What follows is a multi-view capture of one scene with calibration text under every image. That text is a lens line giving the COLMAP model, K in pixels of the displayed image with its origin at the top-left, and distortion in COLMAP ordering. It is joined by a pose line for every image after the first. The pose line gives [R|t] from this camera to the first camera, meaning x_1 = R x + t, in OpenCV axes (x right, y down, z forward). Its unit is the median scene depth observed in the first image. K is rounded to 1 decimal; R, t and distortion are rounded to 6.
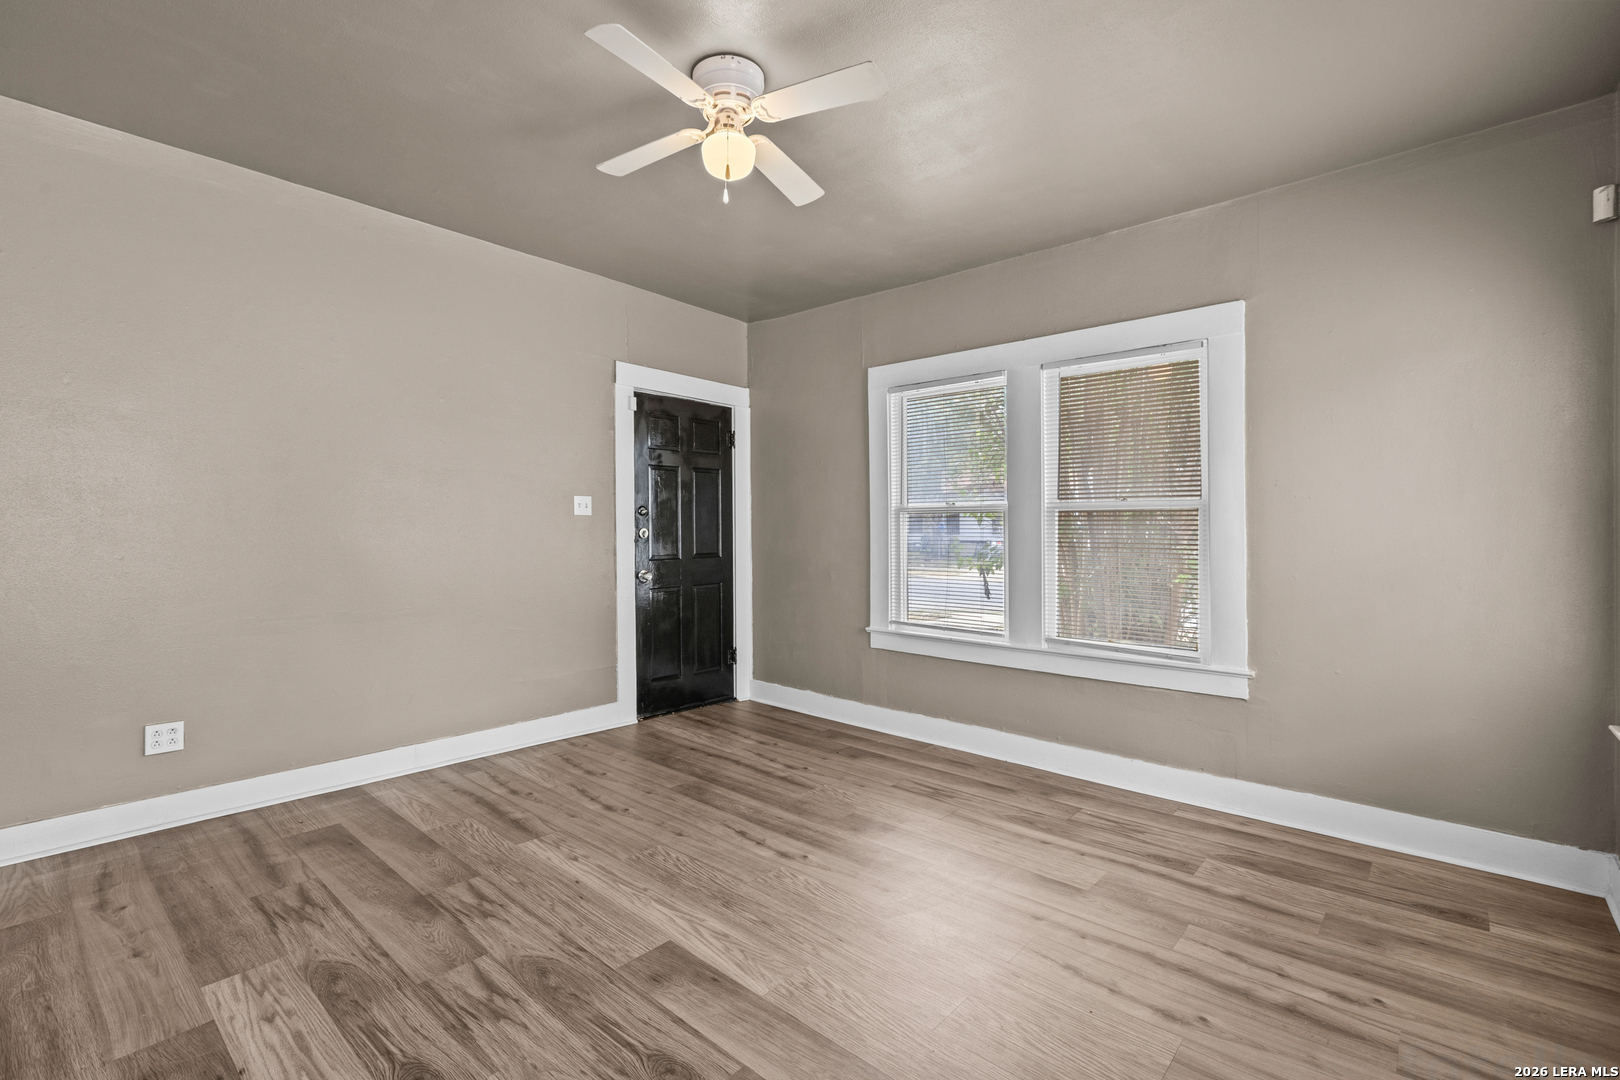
lens RADIAL K [[741.0, 0, 799.5], [0, 741.0, 546.8], [0, 0, 1]] dist [0.012981, -0.001632]
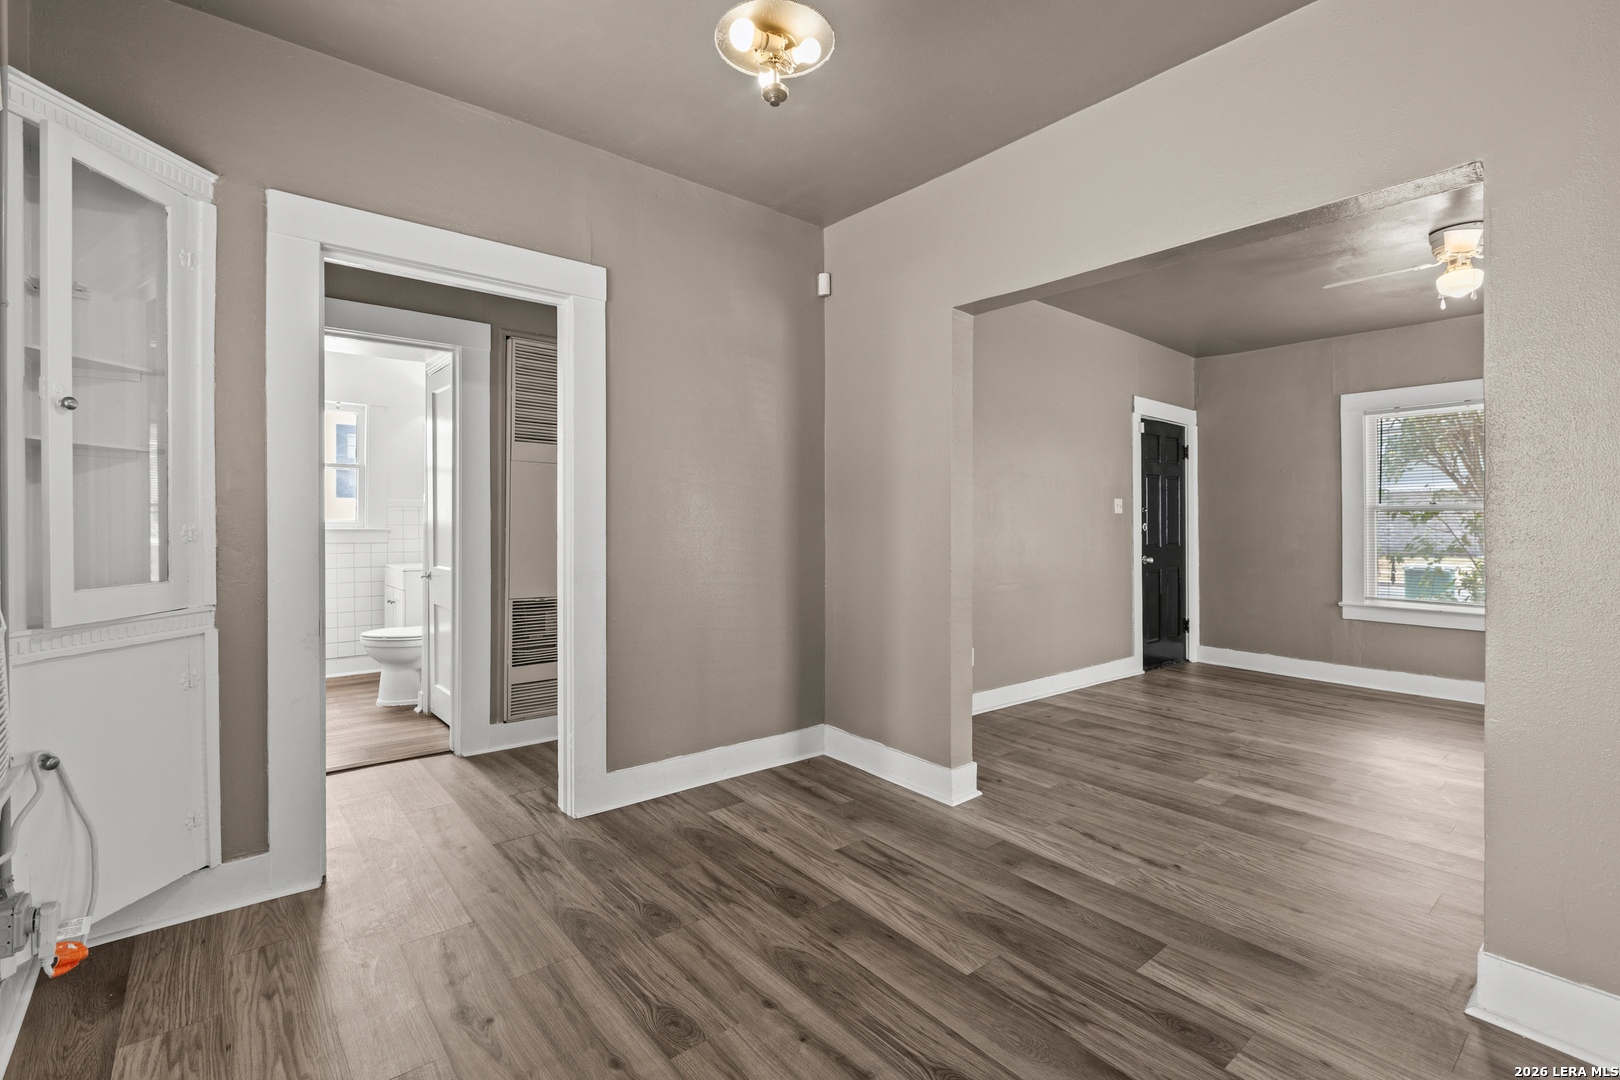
lens RADIAL K [[741.0, 0, 819.1], [0, 741.0, 526.8], [0, 0, 1]] dist [0.012981, -0.001632]
pose [[0.990063, -0.000753, -0.140623, -0.599756], [-0.002378, 0.999753, -0.022094, 0.012086], [0.140605, 0.022209, 0.989817, -0.366769]]
